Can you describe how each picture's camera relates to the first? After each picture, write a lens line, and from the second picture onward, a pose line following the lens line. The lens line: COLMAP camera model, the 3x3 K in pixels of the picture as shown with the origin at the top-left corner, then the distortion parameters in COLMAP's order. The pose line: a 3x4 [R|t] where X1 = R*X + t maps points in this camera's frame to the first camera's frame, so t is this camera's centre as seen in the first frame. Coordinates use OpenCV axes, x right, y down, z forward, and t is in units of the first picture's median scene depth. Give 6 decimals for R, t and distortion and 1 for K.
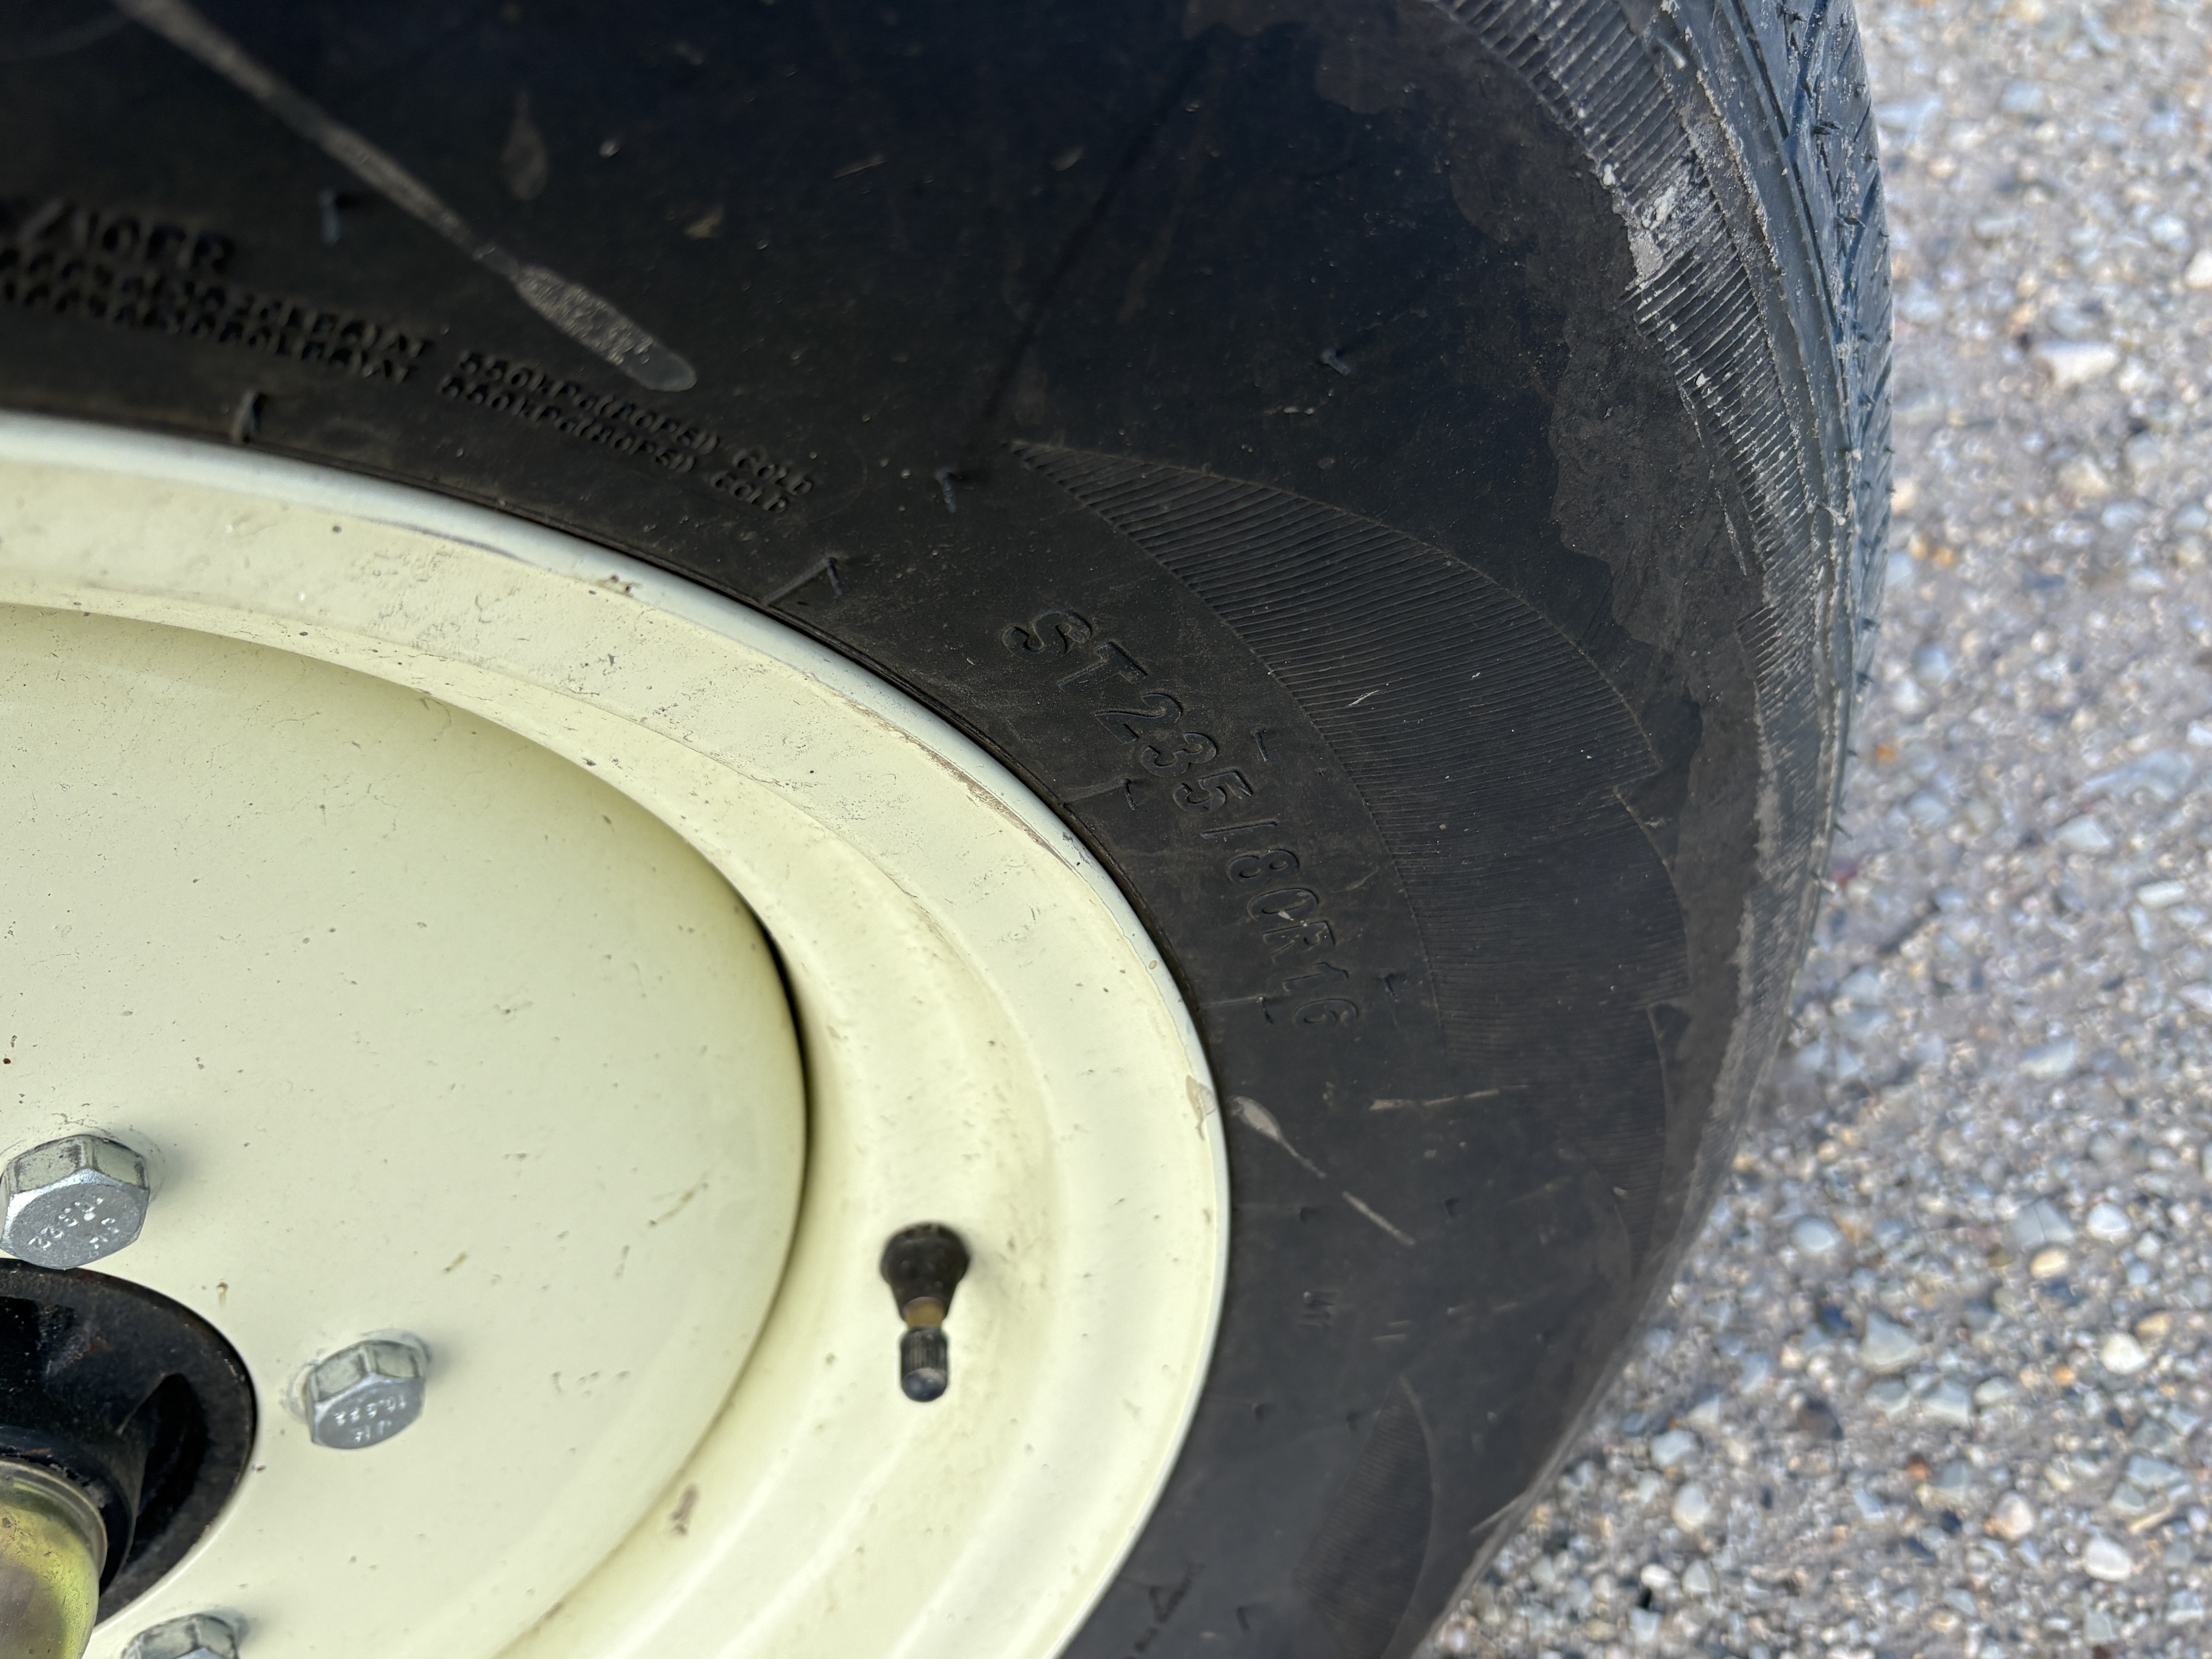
lens RADIAL K [[2007.8, 0, 1106.0], [0, 2007.8, 829.5], [0, 0, 1]] dist [0.069223, -0.141727]
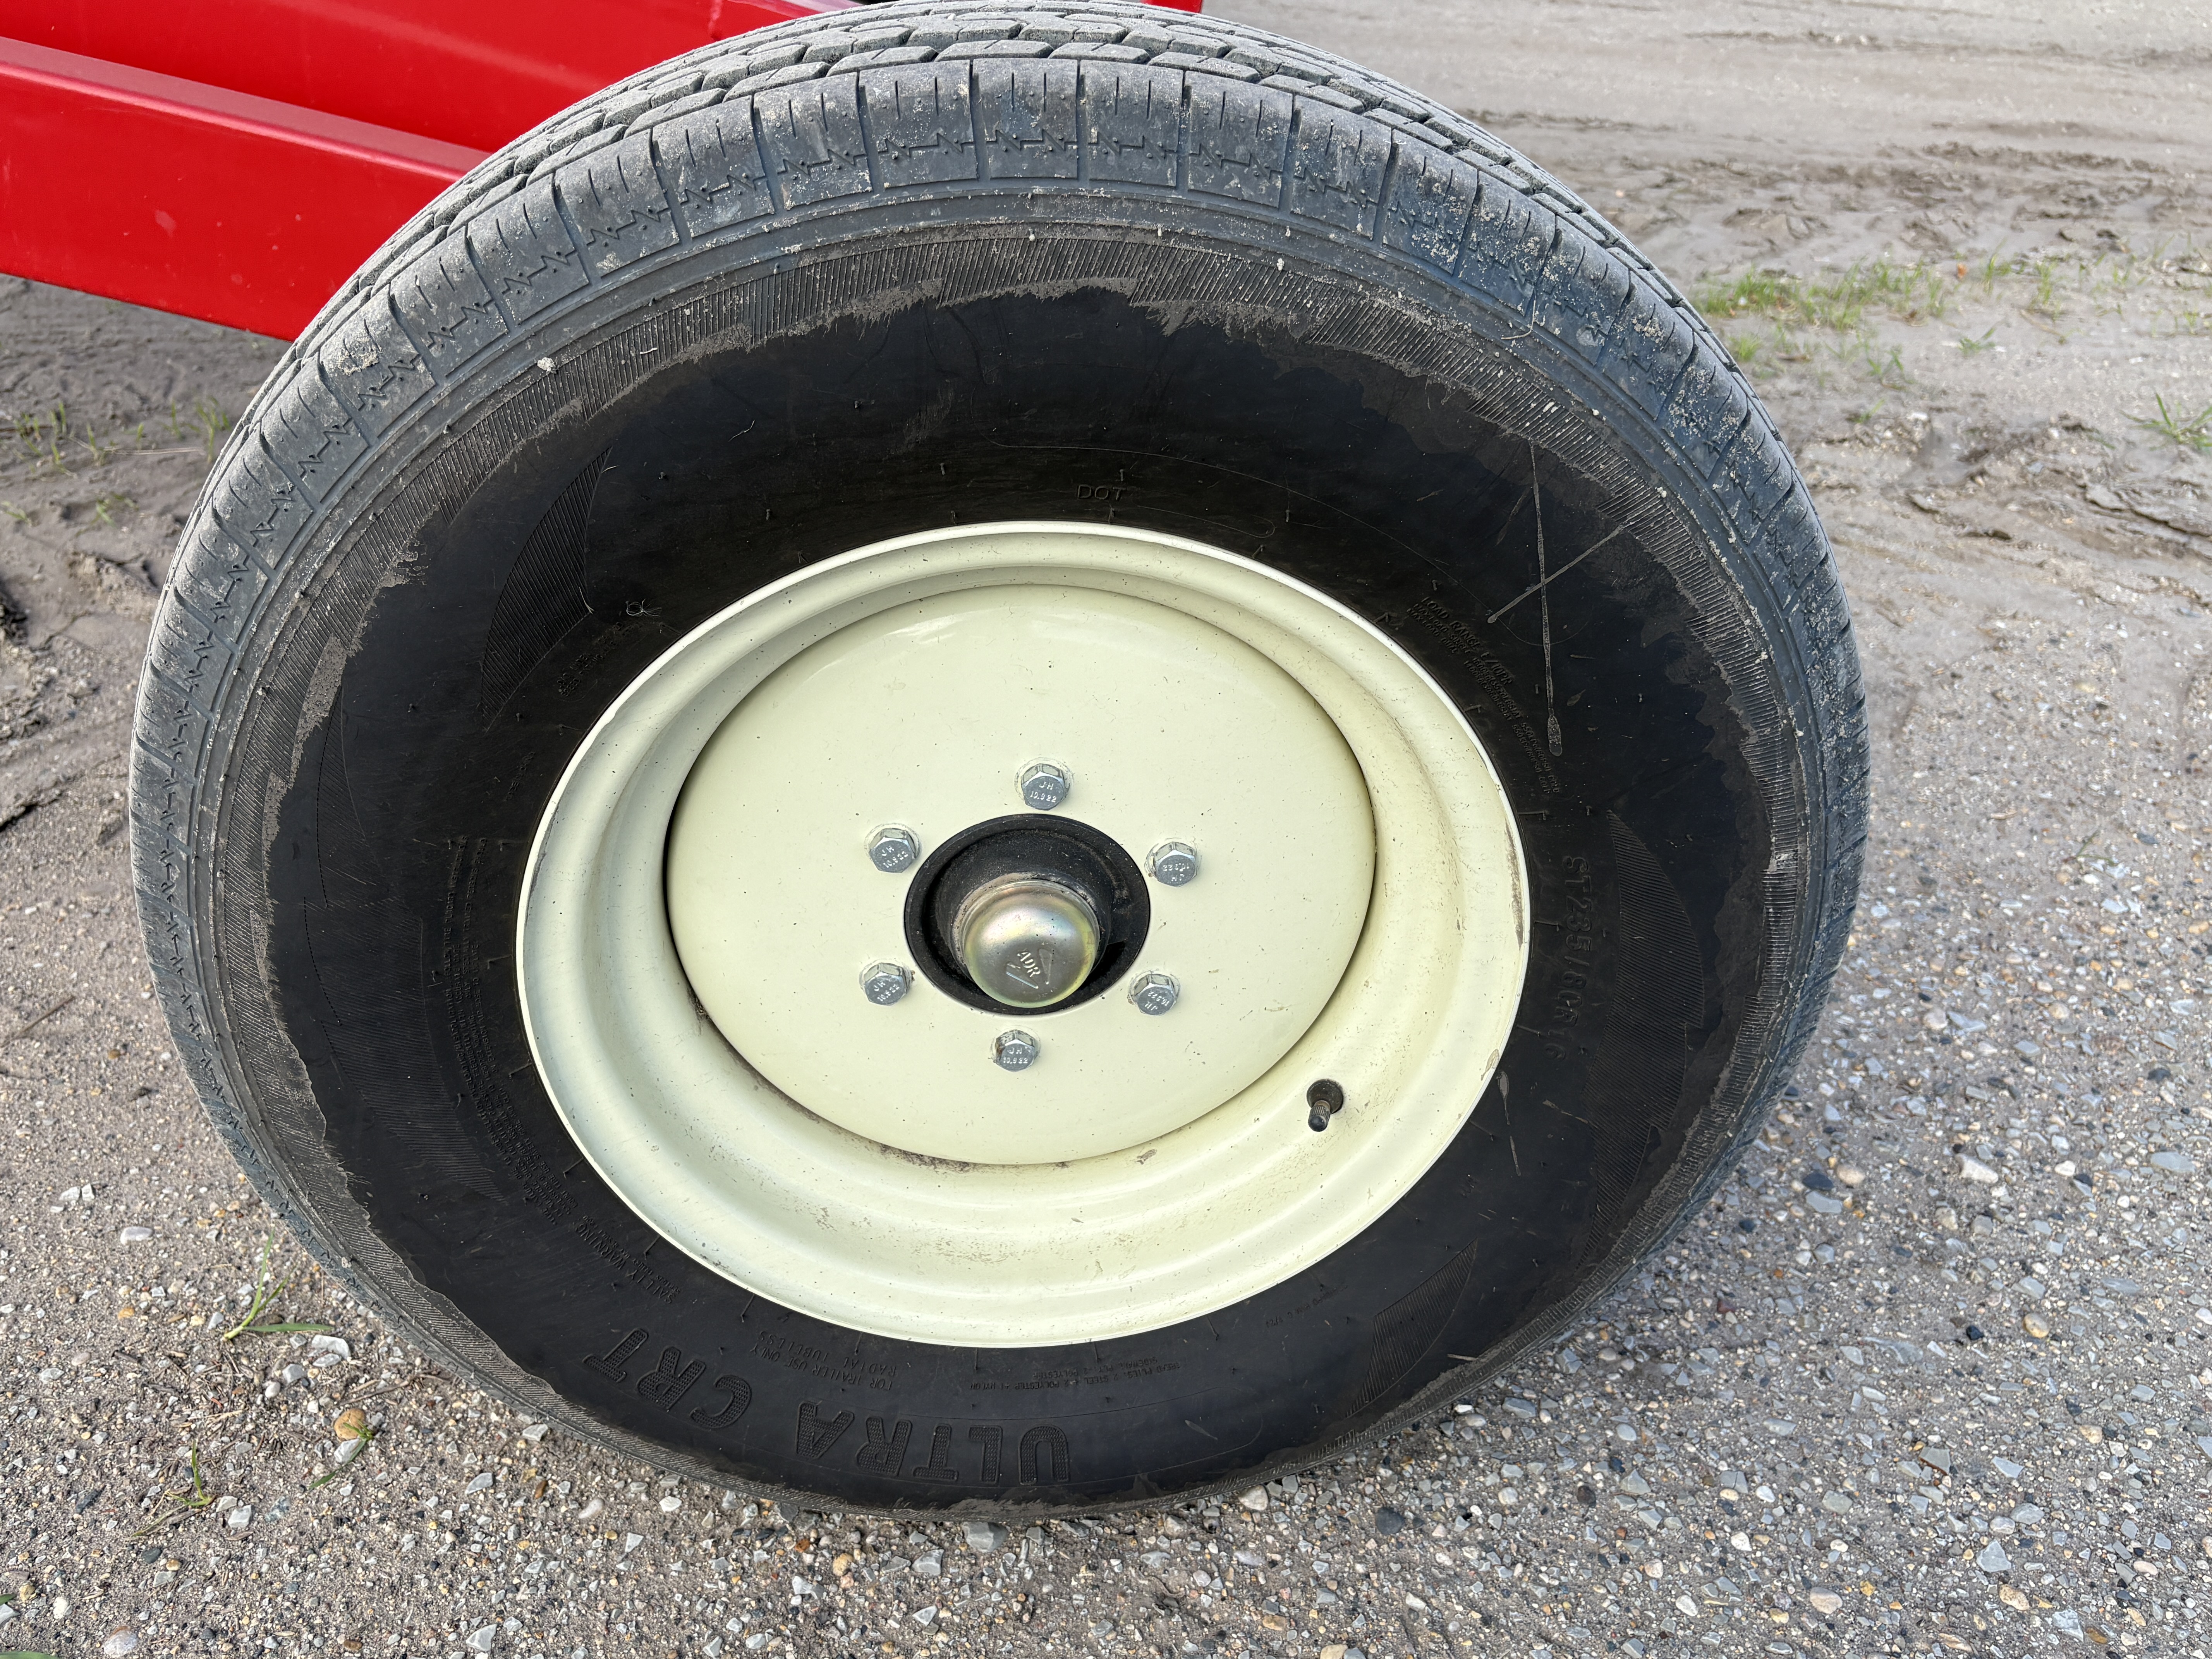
lens RADIAL K [[1897.7, 0, 1106.0], [0, 1897.7, 829.5], [0, 0, 1]] dist [0.088191, -0.110393]
pose [[0.833807, 0.534125, -0.139559, -0.117552], [-0.551940, 0.801359, -0.230623, 0.451409], [-0.011344, 0.269323, 0.962983, -0.938551]]
